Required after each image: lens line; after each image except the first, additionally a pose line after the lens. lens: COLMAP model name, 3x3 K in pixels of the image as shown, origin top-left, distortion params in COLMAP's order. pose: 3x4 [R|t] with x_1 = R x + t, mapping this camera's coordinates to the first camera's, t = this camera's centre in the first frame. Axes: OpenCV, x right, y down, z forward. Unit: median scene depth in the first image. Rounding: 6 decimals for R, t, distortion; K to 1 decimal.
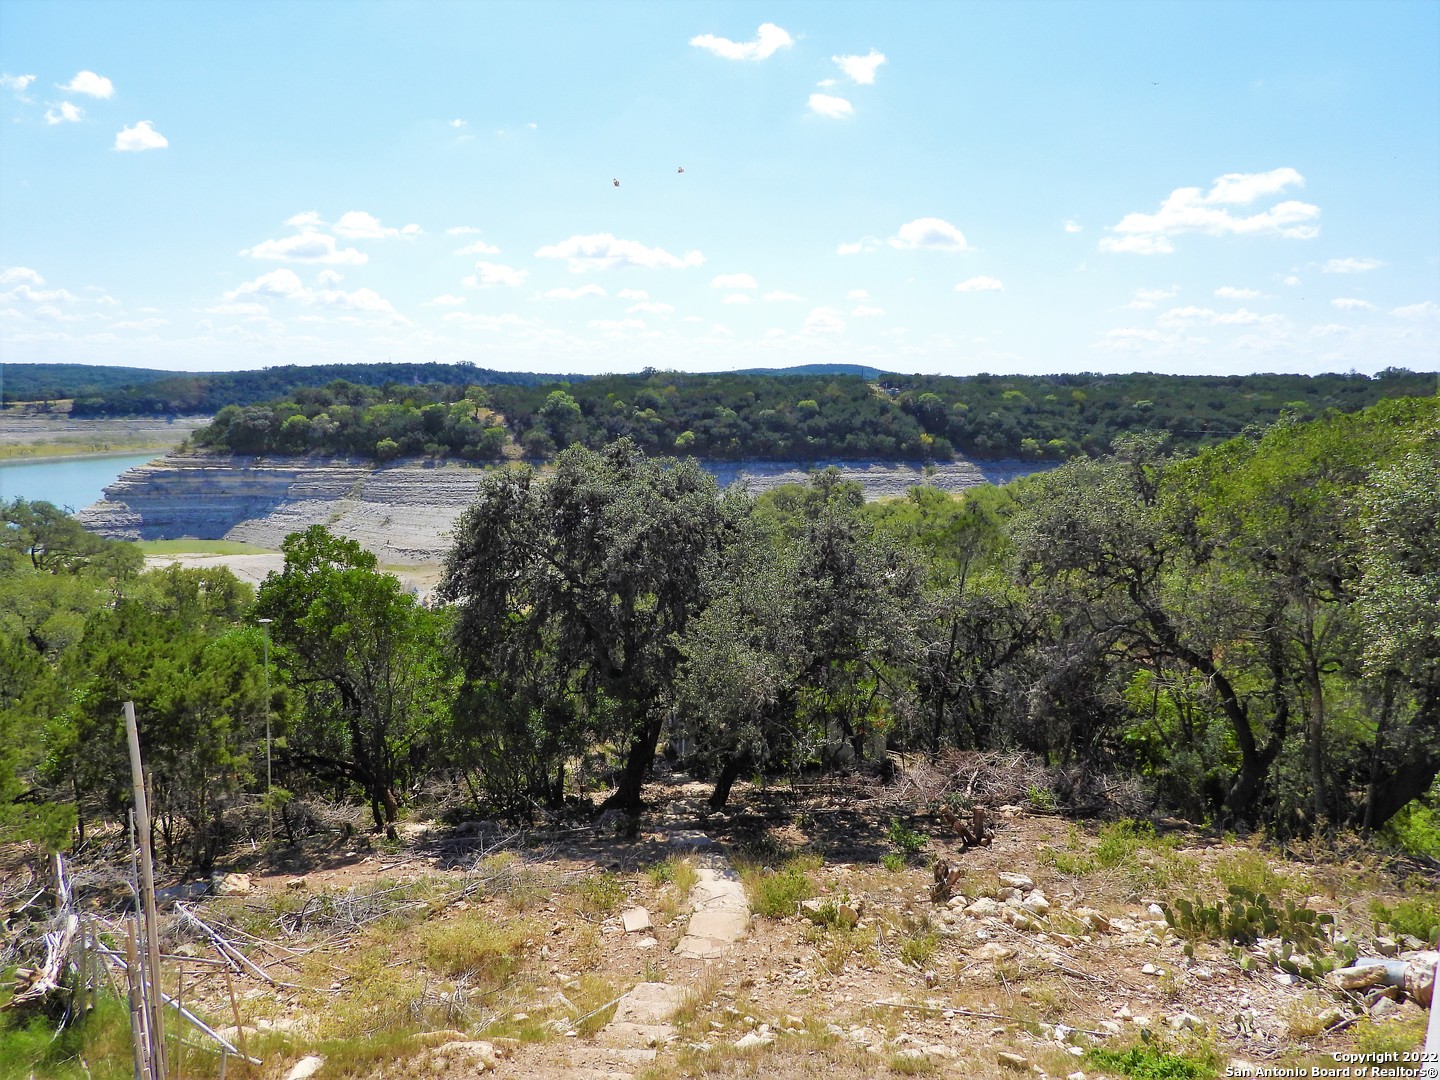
lens RADIAL K [[1021.9, 0, 725.9], [0, 1021.9, 543.9], [0, 0, 1]] dist [-0.014152, -0.001998]
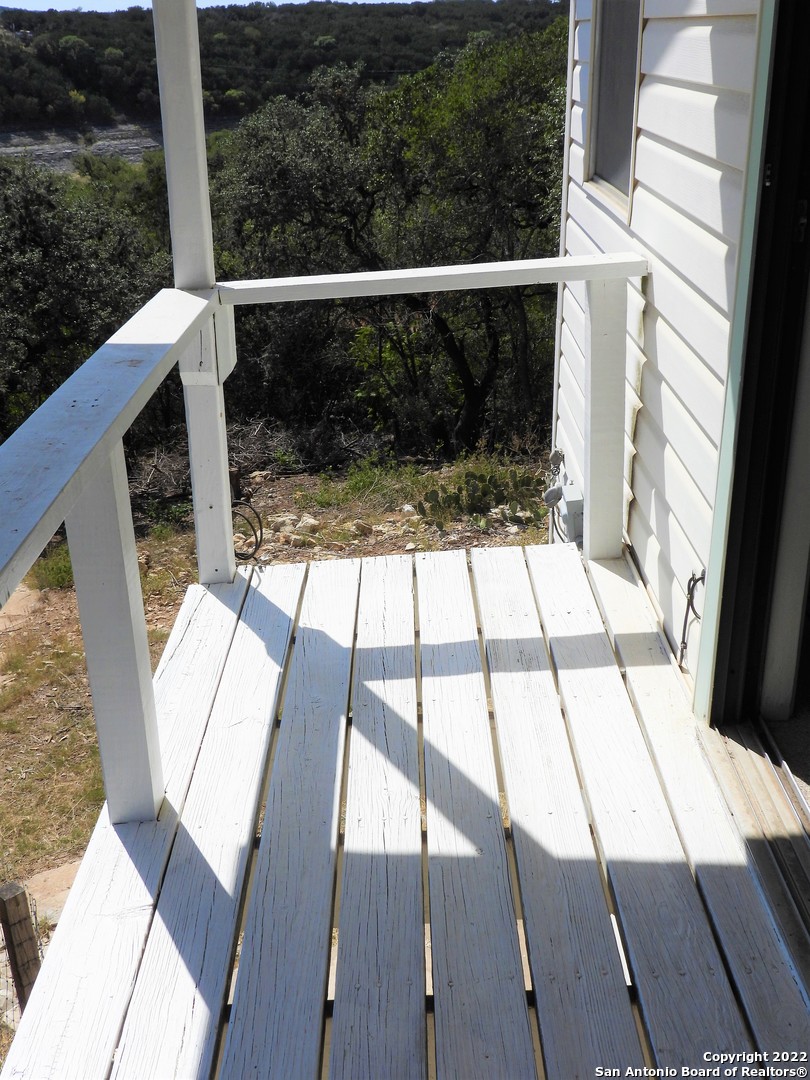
lens RADIAL K [[1213.4, 0, 402.7], [0, 1213.4, 540.2], [0, 0, 1]] dist [0.009697, 0.000000]
pose [[0.901127, -0.194422, 0.387518, -0.057978], [0.094185, 0.960255, 0.262754, 0.022461], [-0.423201, -0.200276, 0.883623, -0.099333]]
